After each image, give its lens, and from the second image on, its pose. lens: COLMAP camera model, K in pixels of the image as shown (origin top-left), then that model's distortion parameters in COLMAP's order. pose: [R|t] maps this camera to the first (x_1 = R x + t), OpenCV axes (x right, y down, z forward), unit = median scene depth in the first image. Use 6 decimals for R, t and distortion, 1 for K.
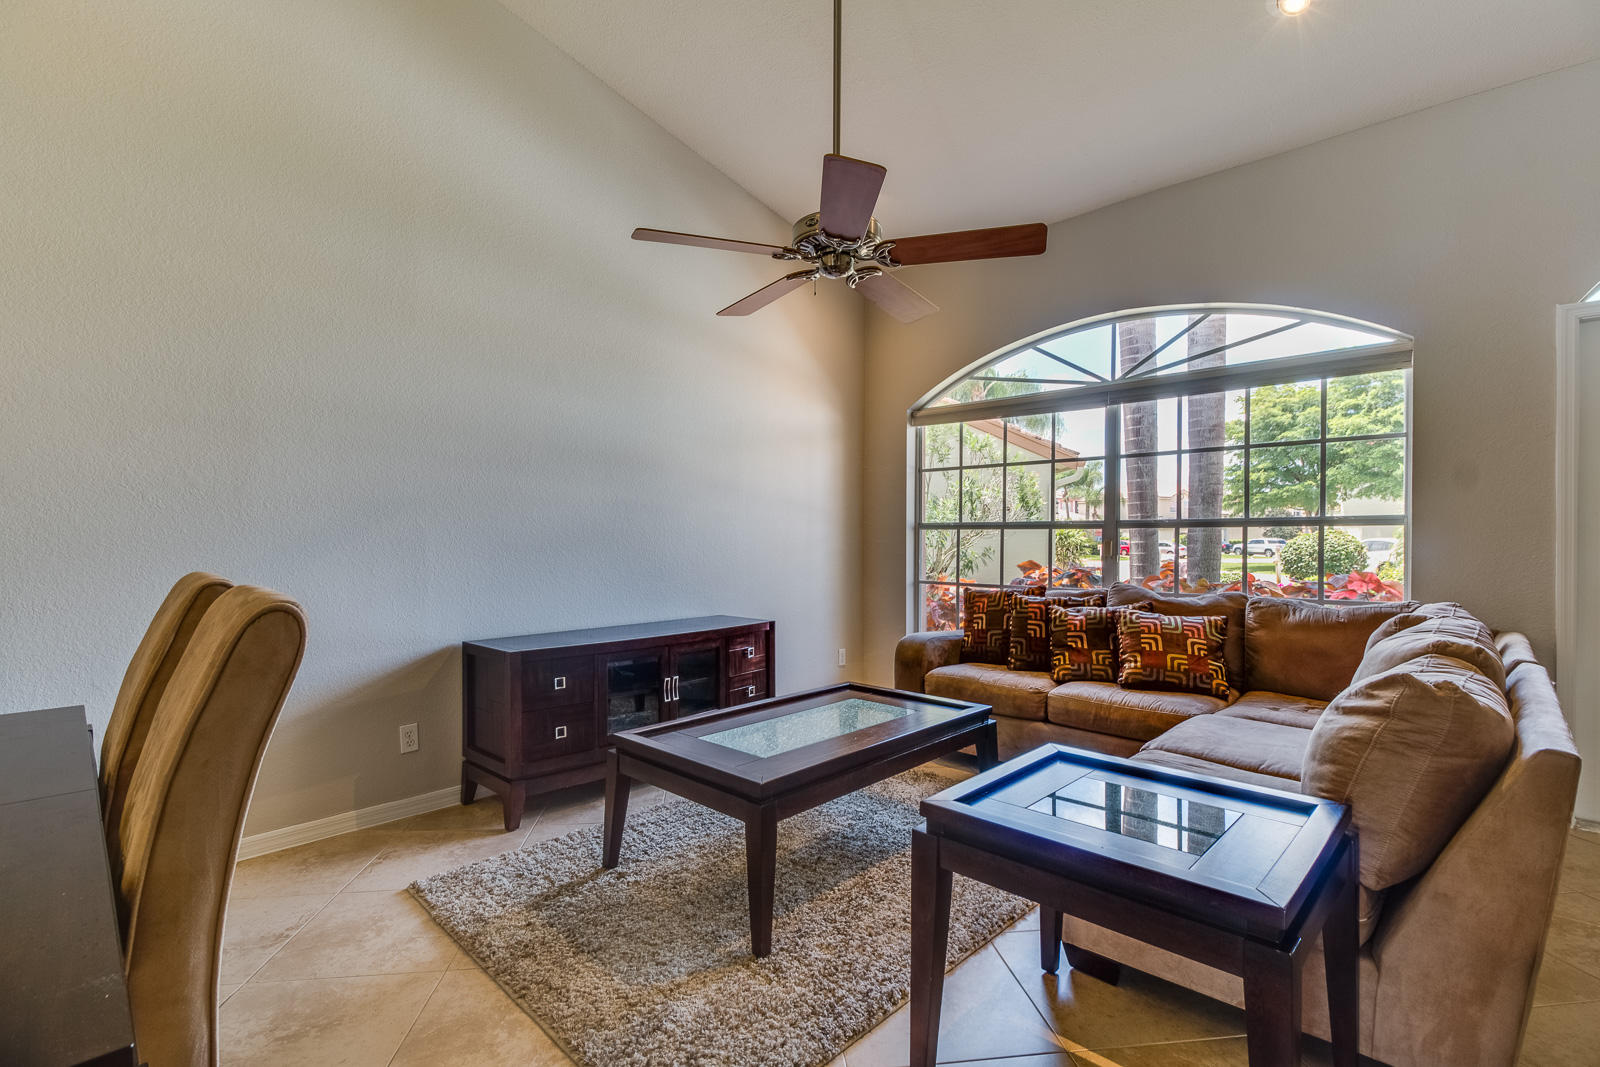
lens RADIAL K [[736.1, 0, 808.2], [0, 736.1, 549.7], [0, 0, 1]] dist [0.011104, -0.008322]
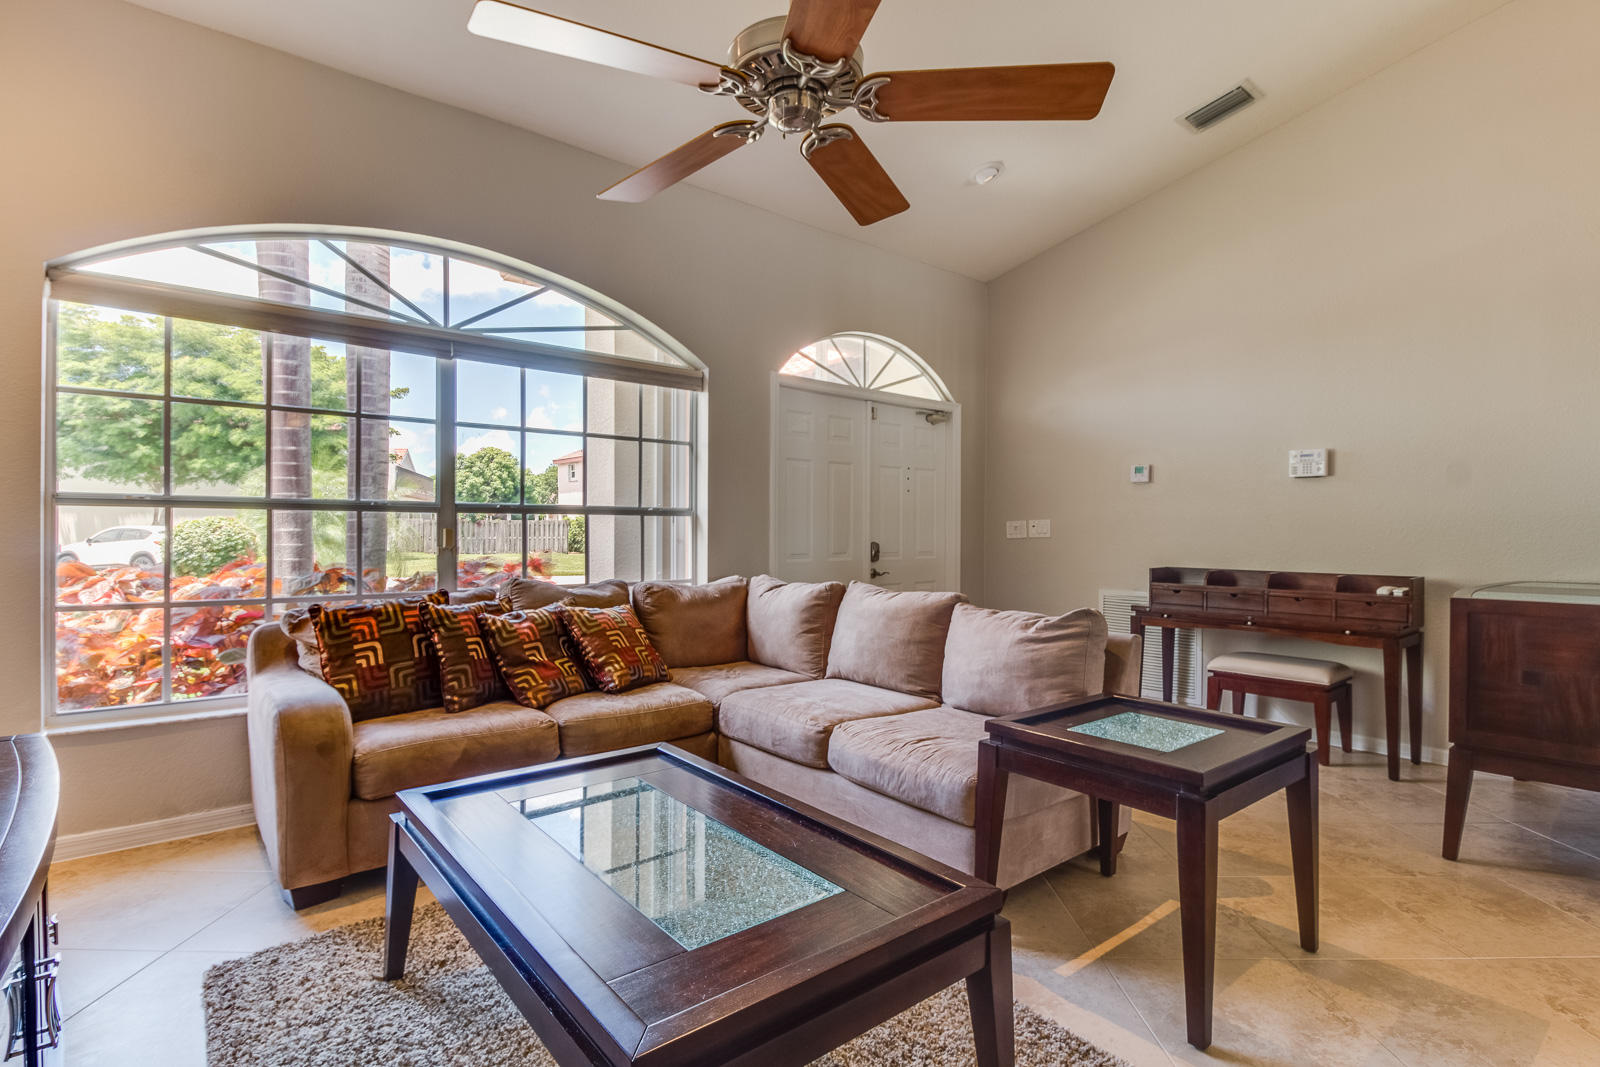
lens RADIAL K [[780.4, 0, 803.1], [0, 780.4, 534.0], [0, 0, 1]] dist [-0.004418, -0.000584]
pose [[0.125869, -0.004849, 0.992035, -0.443878], [0.010186, 0.999942, 0.003596, -0.006426], [-0.991995, 0.009652, 0.125911, 0.607488]]
